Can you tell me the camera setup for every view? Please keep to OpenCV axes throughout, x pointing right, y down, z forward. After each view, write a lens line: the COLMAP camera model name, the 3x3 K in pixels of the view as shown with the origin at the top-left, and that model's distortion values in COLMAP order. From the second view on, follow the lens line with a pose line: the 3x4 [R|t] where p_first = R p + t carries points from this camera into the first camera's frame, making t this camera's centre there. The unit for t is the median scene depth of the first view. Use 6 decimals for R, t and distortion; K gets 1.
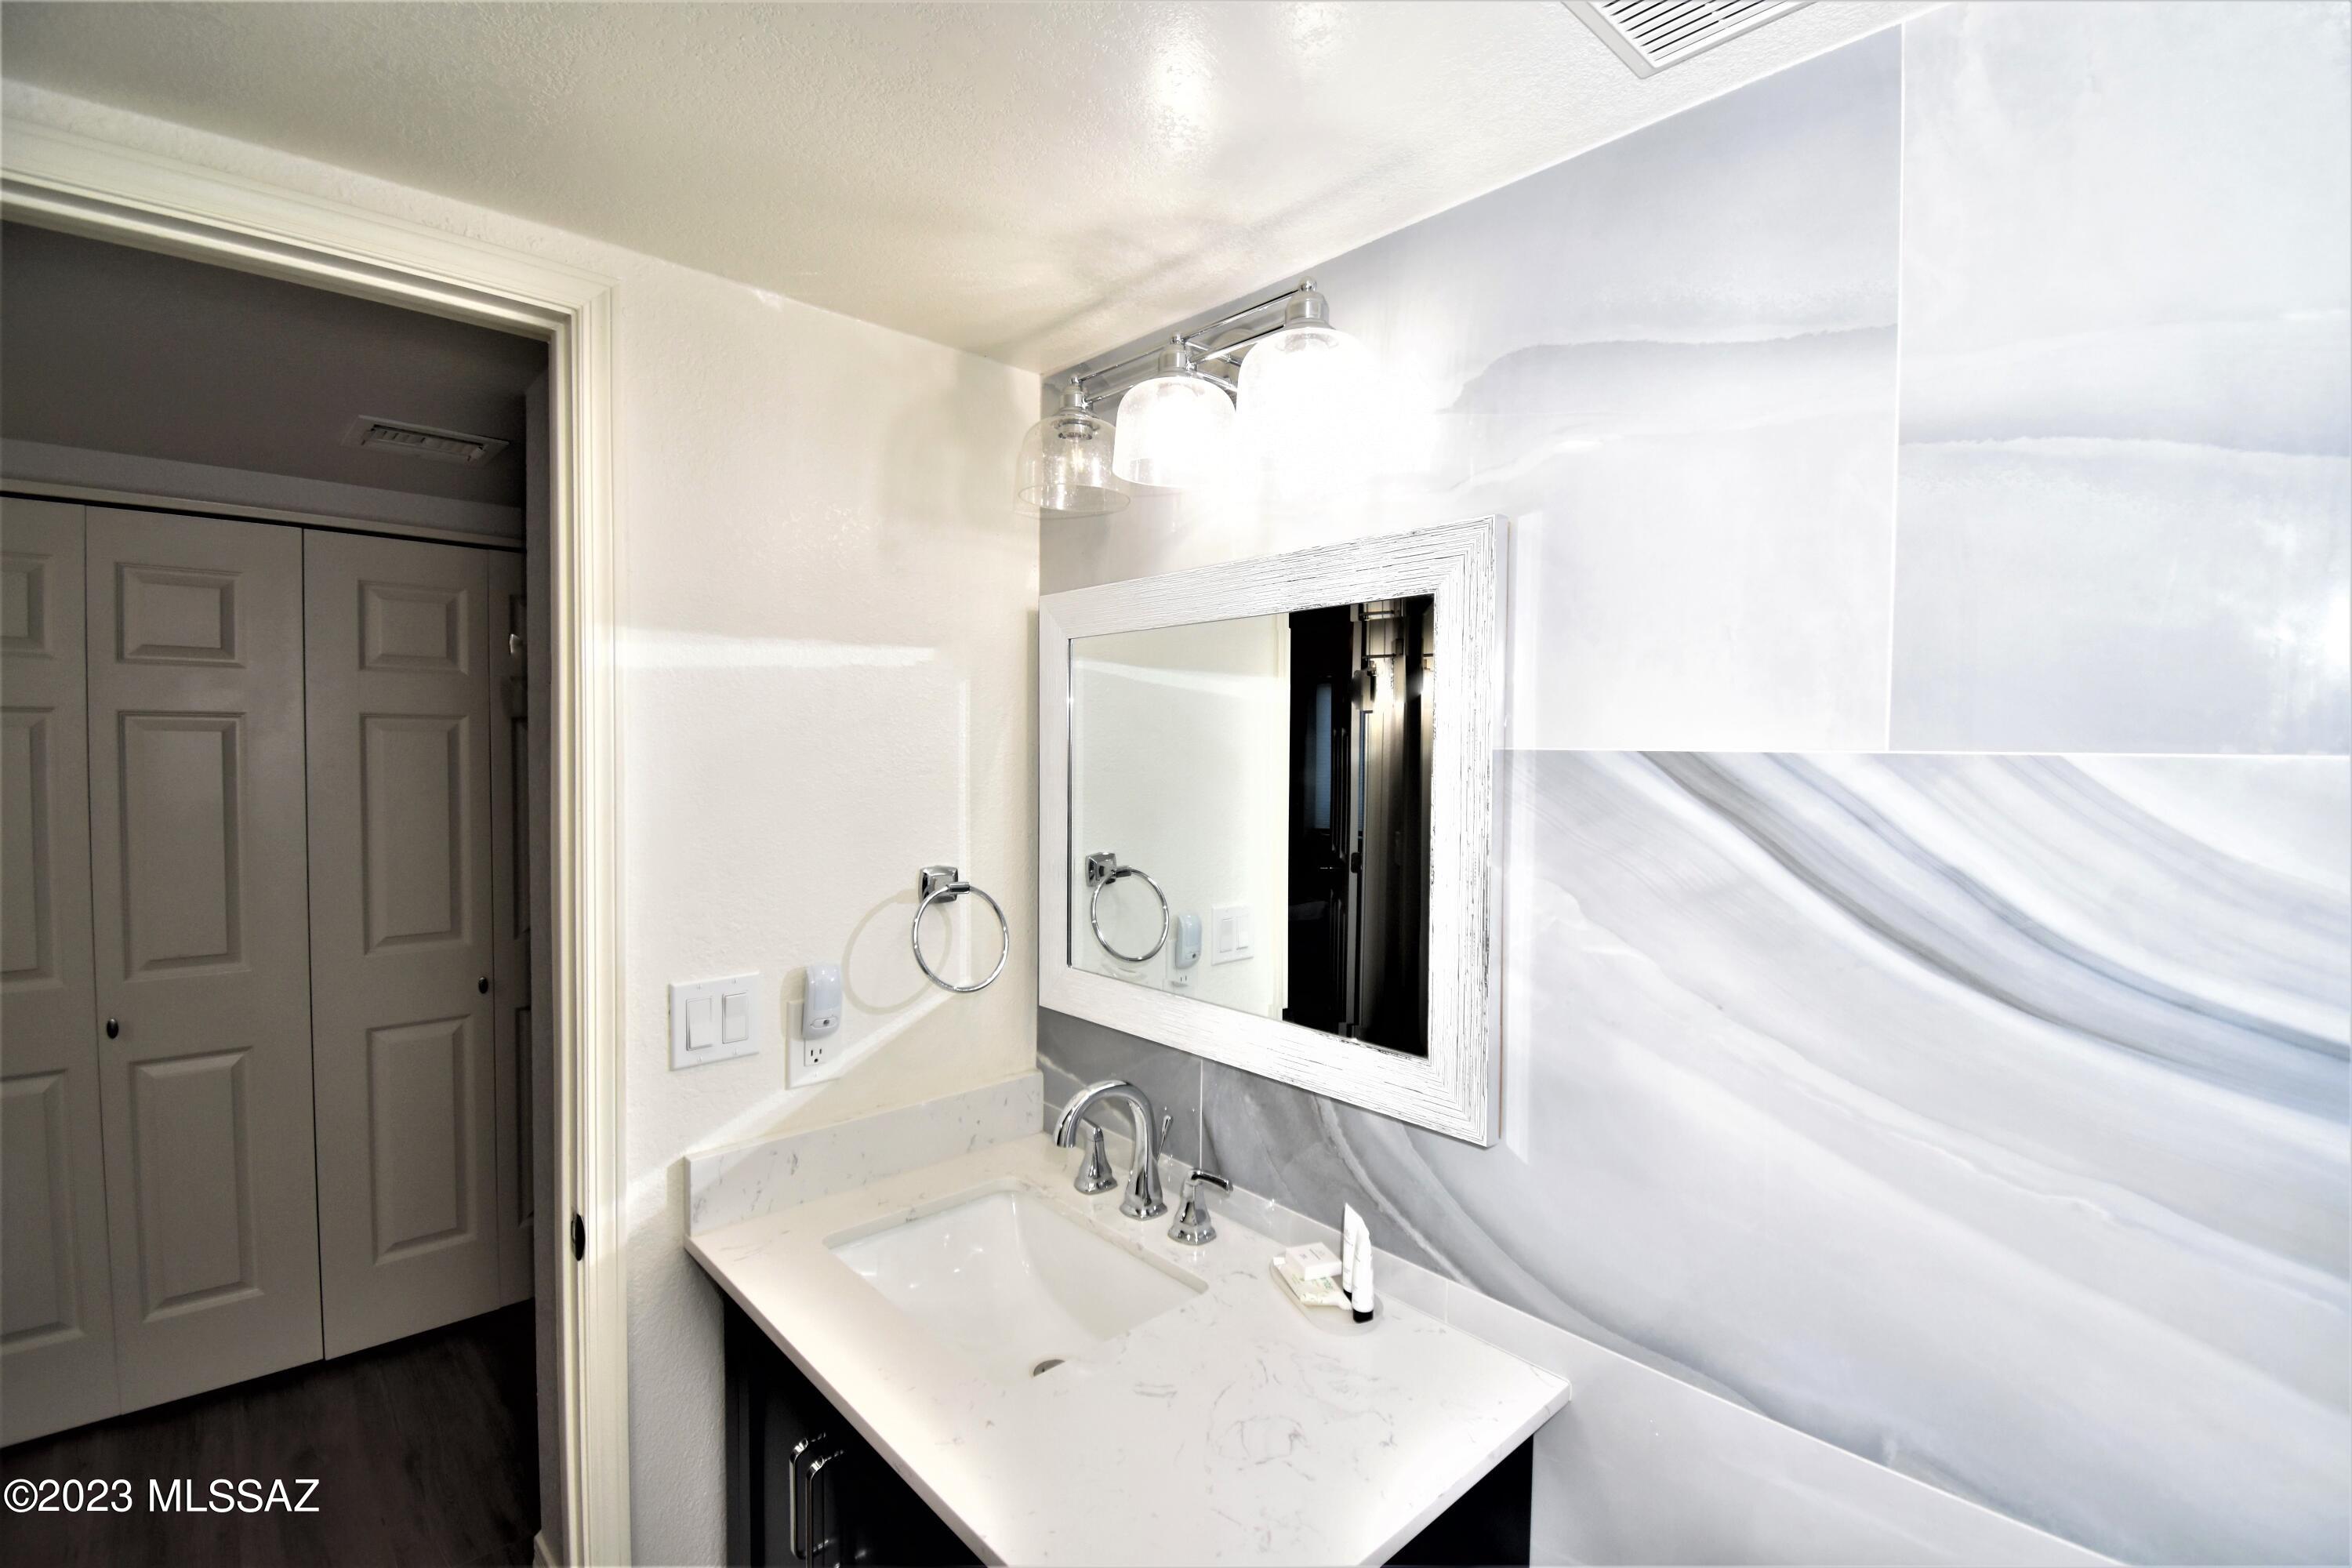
lens RADIAL K [[1050.6, 0, 1175.1], [0, 1050.6, 784.4], [0, 0, 1]] dist [-0.002611, -0.000551]
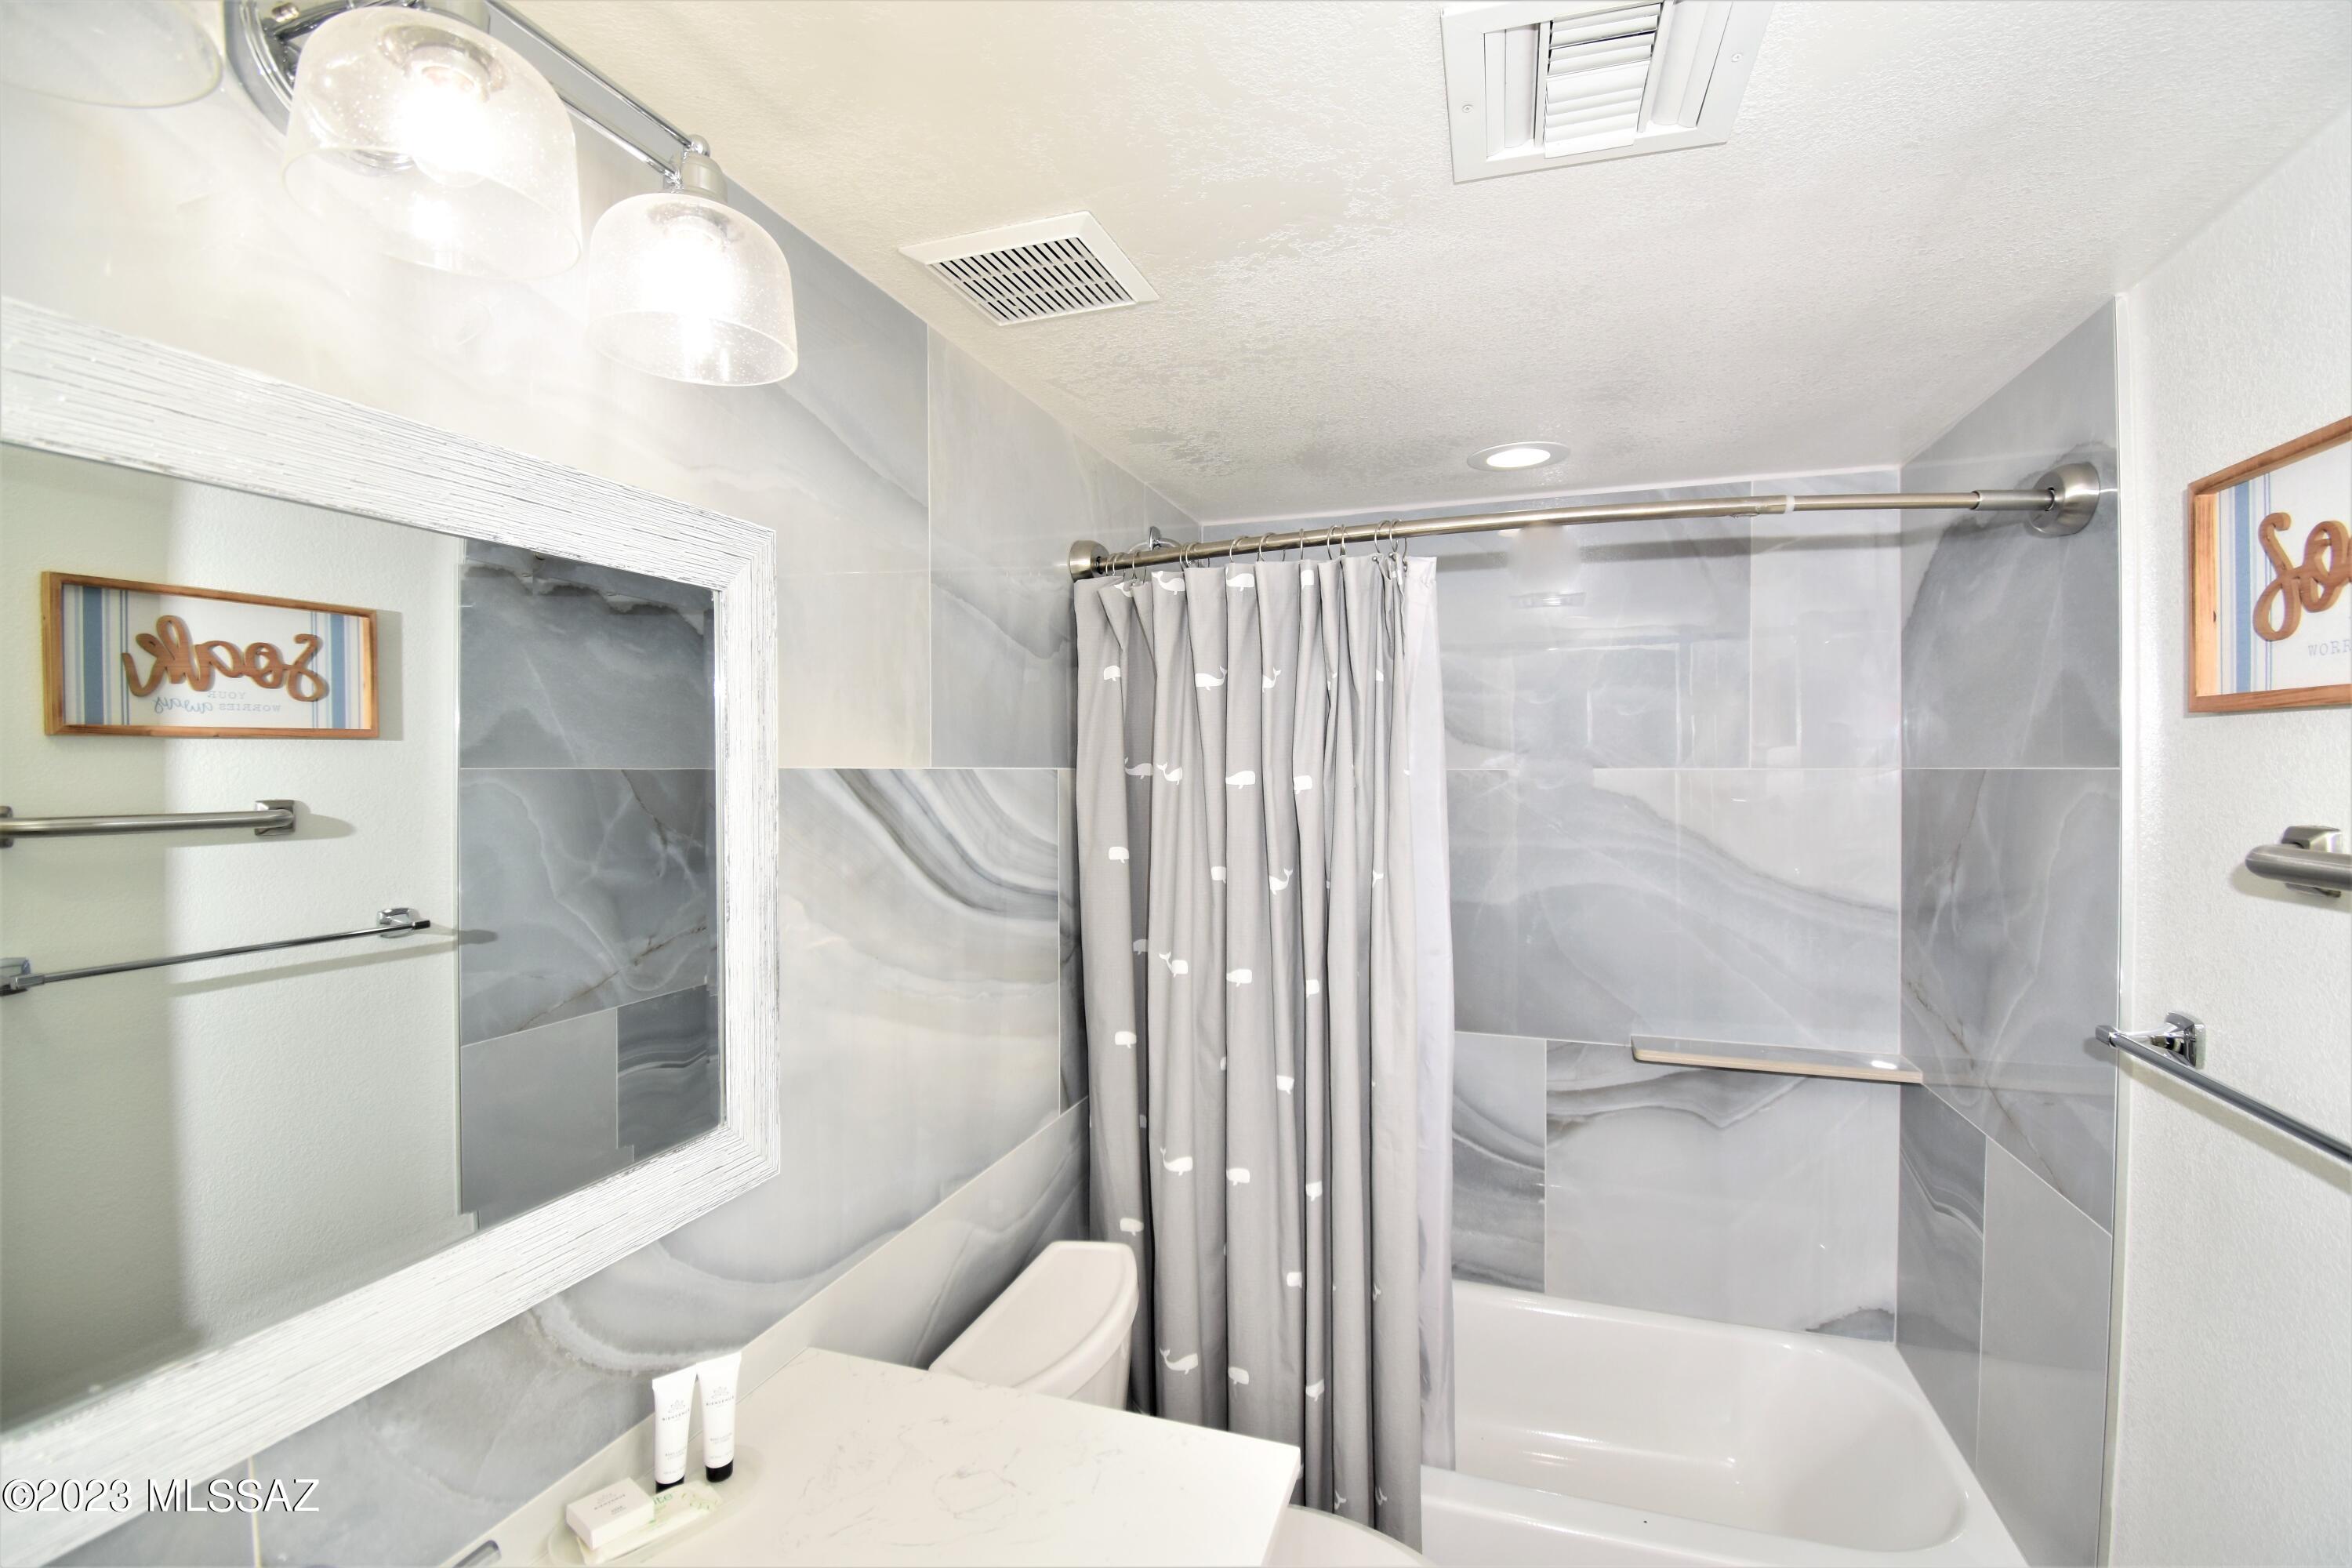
lens RADIAL K [[1050.6, 0, 1178.4], [0, 1050.6, 772.9], [0, 0, 1]] dist [-0.002611, -0.000551]
pose [[-0.481287, -0.015165, 0.876432, -0.868477], [0.021946, 0.999328, 0.029343, -0.057893], [-0.876288, 0.033356, -0.480631, 1.340015]]
